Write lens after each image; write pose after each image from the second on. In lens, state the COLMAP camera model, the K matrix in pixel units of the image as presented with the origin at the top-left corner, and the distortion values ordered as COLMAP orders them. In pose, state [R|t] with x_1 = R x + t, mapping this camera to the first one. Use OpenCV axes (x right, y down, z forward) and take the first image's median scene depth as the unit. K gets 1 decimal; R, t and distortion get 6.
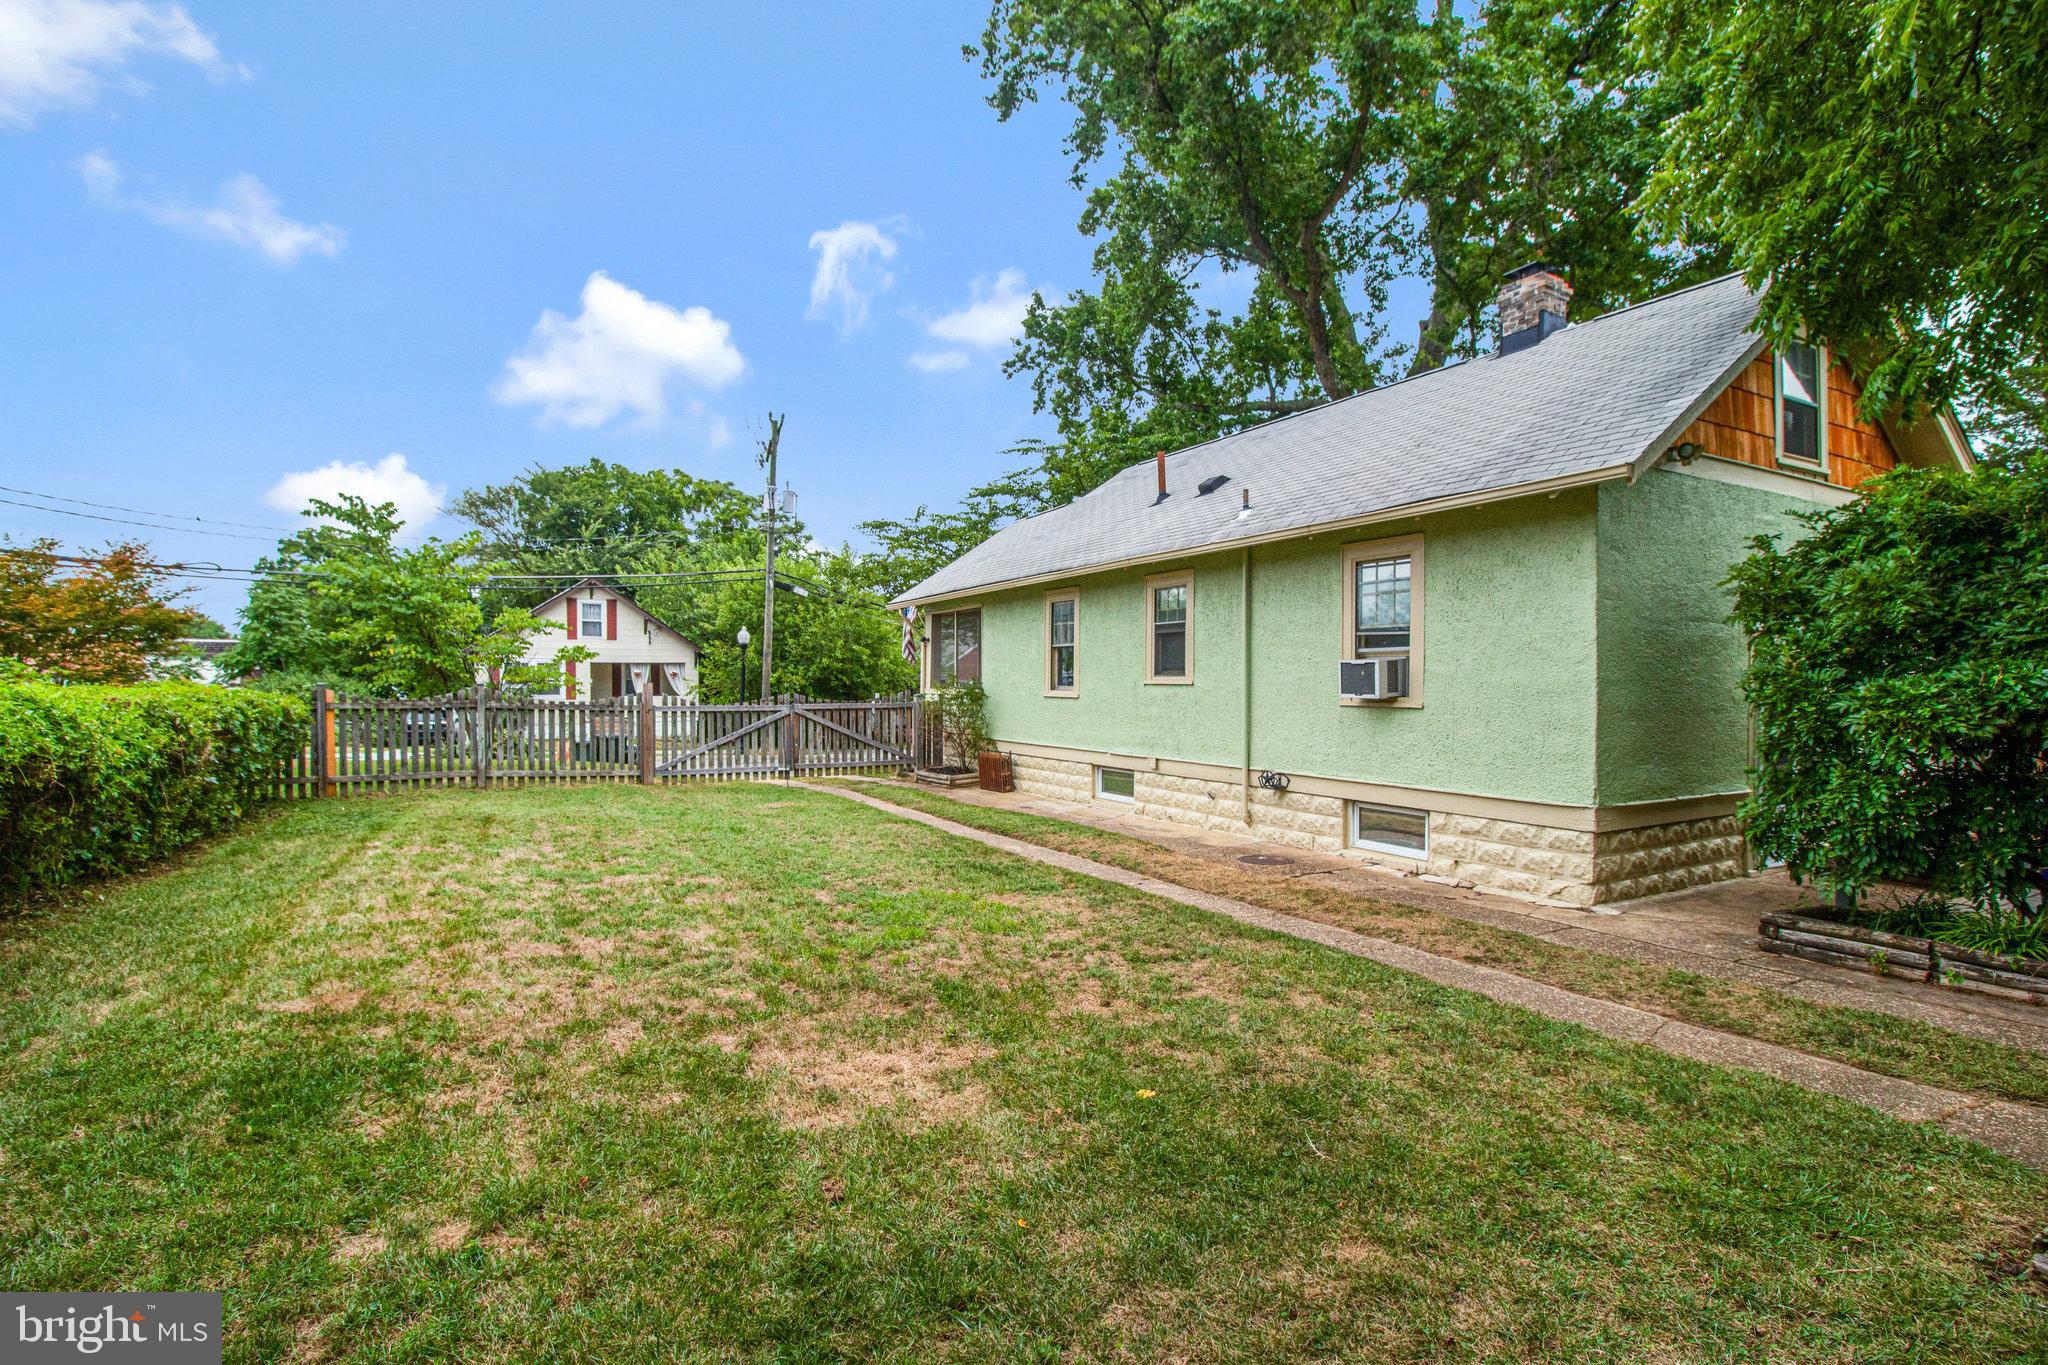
lens RADIAL K [[973.6, 0, 1024.0], [0, 973.6, 682.5], [0, 0, 1]] dist [-0.012584, -0.000572]
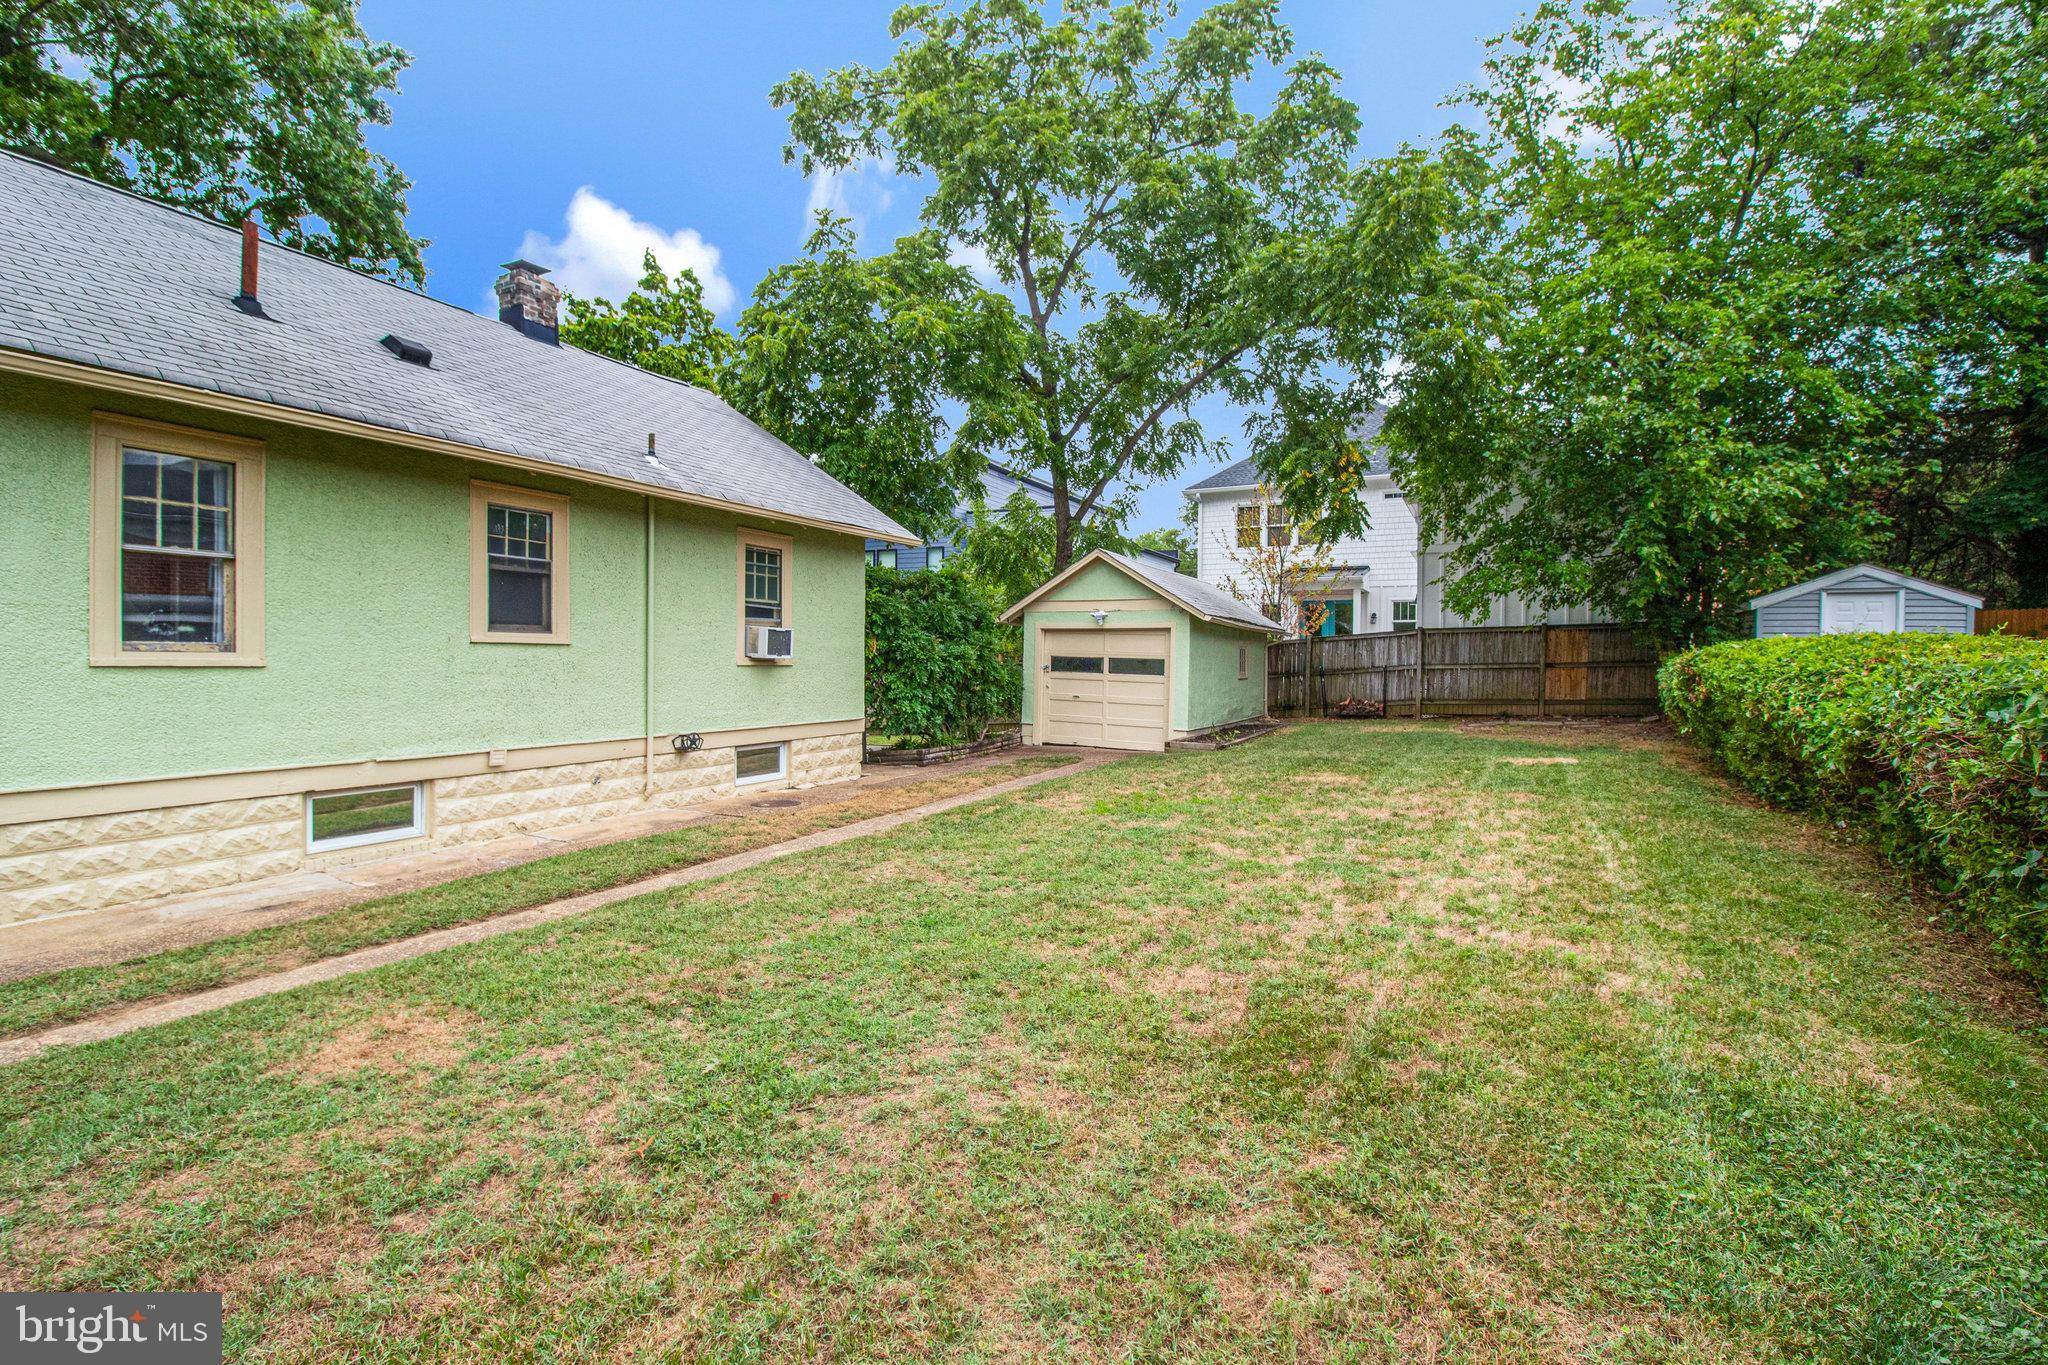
lens RADIAL K [[982.2, 0, 1035.7], [0, 982.2, 691.8], [0, 0, 1]] dist [-0.004776, -0.000230]
pose [[-0.579150, -0.024992, 0.814838, -0.736213], [0.001680, 0.999491, 0.031850, 0.016025], [-0.815219, 0.019815, -0.578814, 1.229921]]
